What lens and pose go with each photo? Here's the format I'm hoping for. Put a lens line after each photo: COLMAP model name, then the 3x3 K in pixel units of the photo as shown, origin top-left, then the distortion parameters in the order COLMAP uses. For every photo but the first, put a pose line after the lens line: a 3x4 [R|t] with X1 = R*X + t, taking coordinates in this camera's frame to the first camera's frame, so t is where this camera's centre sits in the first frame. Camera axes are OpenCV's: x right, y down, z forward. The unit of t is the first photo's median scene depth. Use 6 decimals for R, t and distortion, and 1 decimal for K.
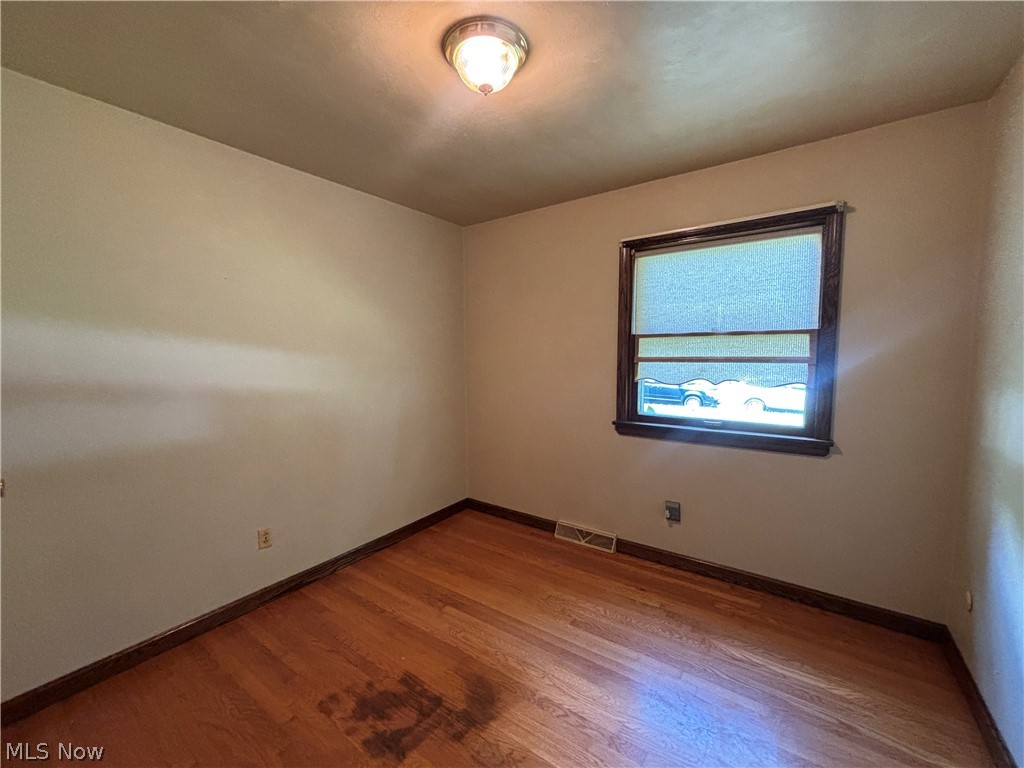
lens RADIAL K [[421.3, 0, 507.0], [0, 421.3, 380.4], [0, 0, 1]] dist [-0.001881, 0.002578]
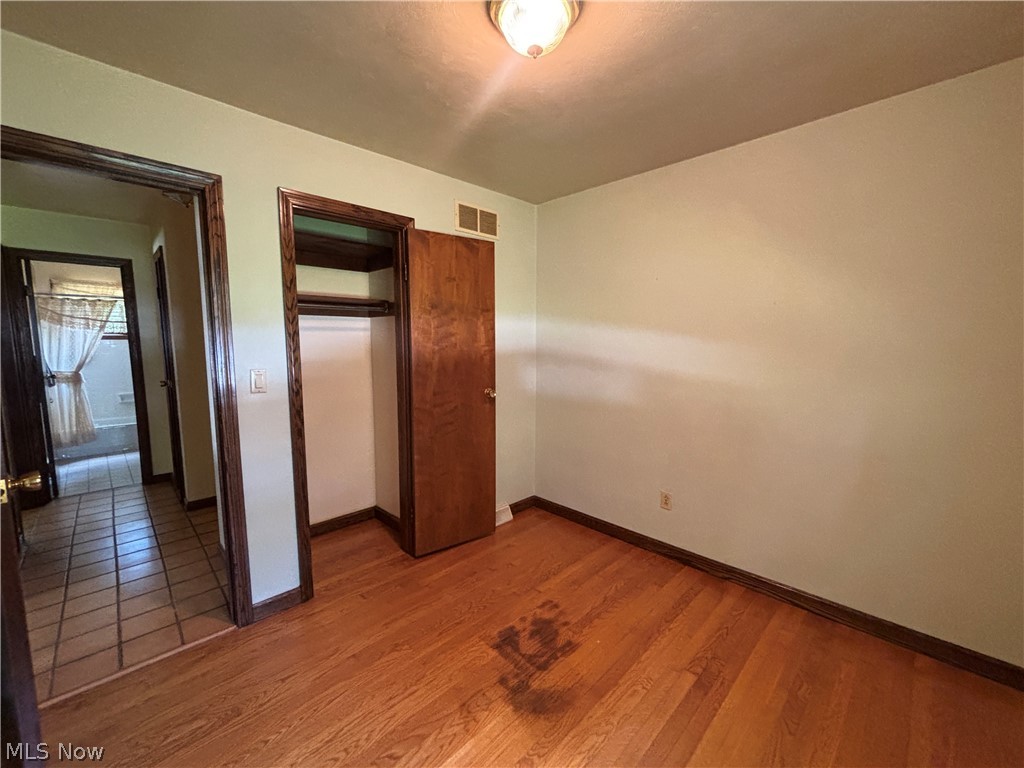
lens RADIAL K [[421.3, 0, 513.2], [0, 421.3, 377.4], [0, 0, 1]] dist [-0.001881, 0.002578]
pose [[-0.162498, 0.099542, -0.981675, 0.784552], [-0.064650, 0.991686, 0.111259, -0.080963], [0.984589, 0.081544, -0.154711, 0.978248]]
